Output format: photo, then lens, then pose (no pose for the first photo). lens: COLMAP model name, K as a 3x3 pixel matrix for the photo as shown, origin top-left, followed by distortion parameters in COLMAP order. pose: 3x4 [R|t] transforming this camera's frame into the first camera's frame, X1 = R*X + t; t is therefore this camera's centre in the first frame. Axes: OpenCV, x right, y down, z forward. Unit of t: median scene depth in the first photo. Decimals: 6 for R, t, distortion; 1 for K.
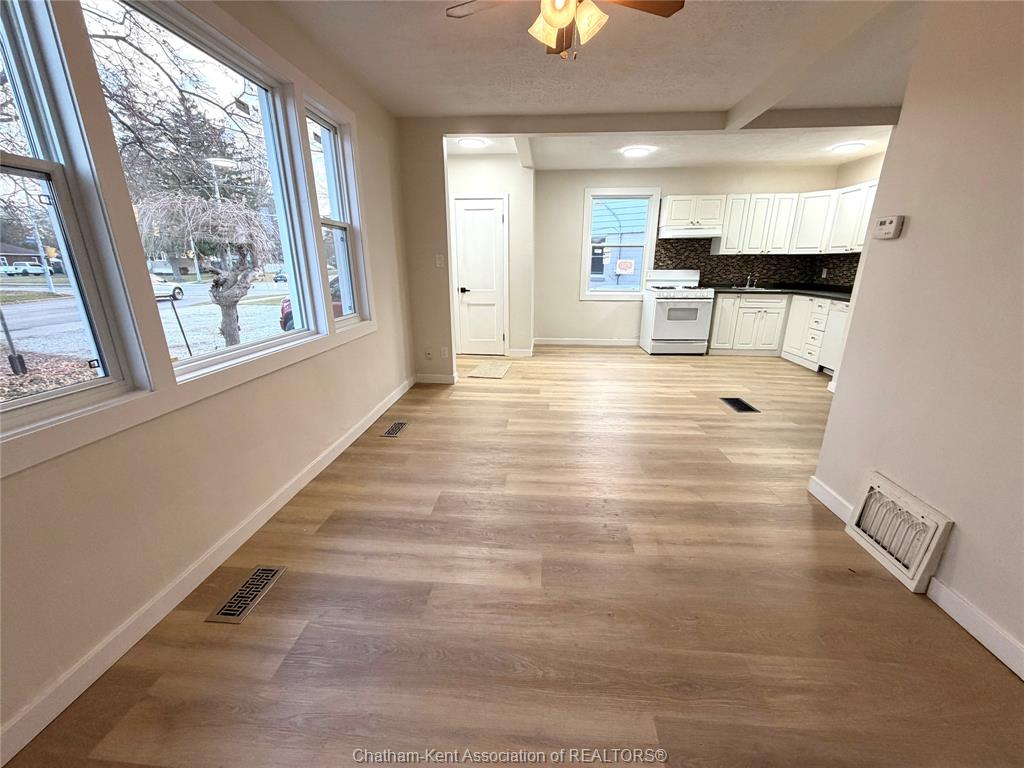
lens RADIAL K [[407.0, 0, 509.5], [0, 407.0, 384.1], [0, 0, 1]] dist [-0.001280, 0.000736]
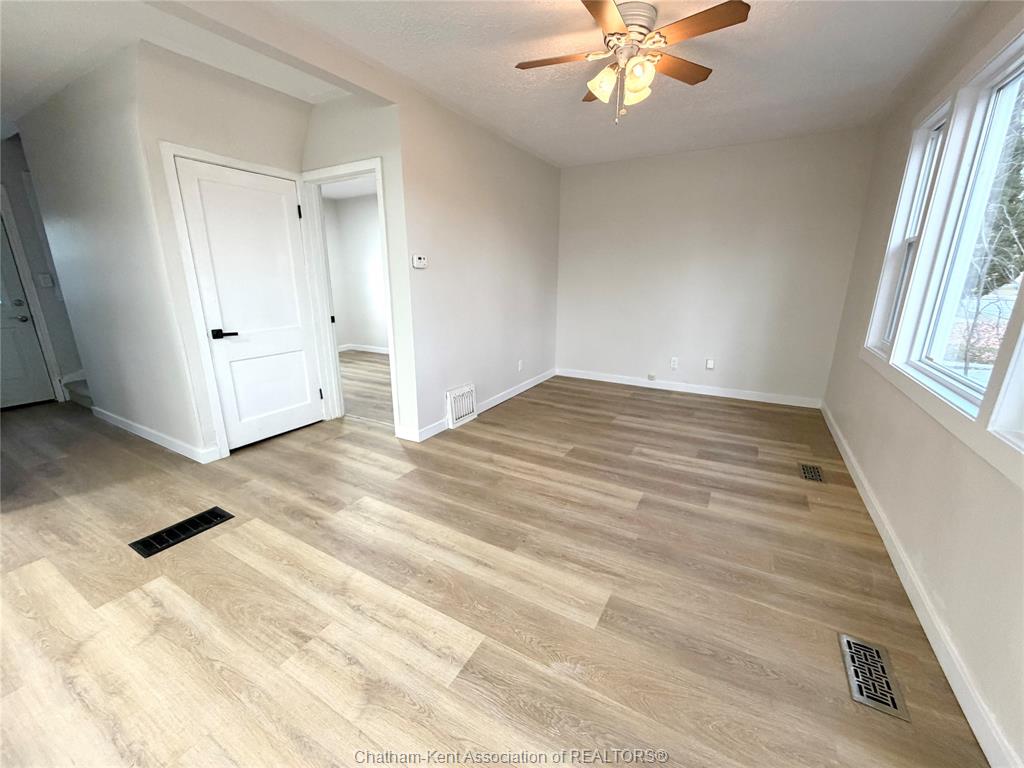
lens RADIAL K [[407.0, 0, 508.7], [0, 407.0, 383.6], [0, 0, 1]] dist [-0.001280, 0.000736]
pose [[-0.902830, -0.112505, 0.415018, -0.044778], [0.120602, 0.860174, 0.495537, -0.242515], [-0.412738, 0.497437, -0.763023, 0.781379]]
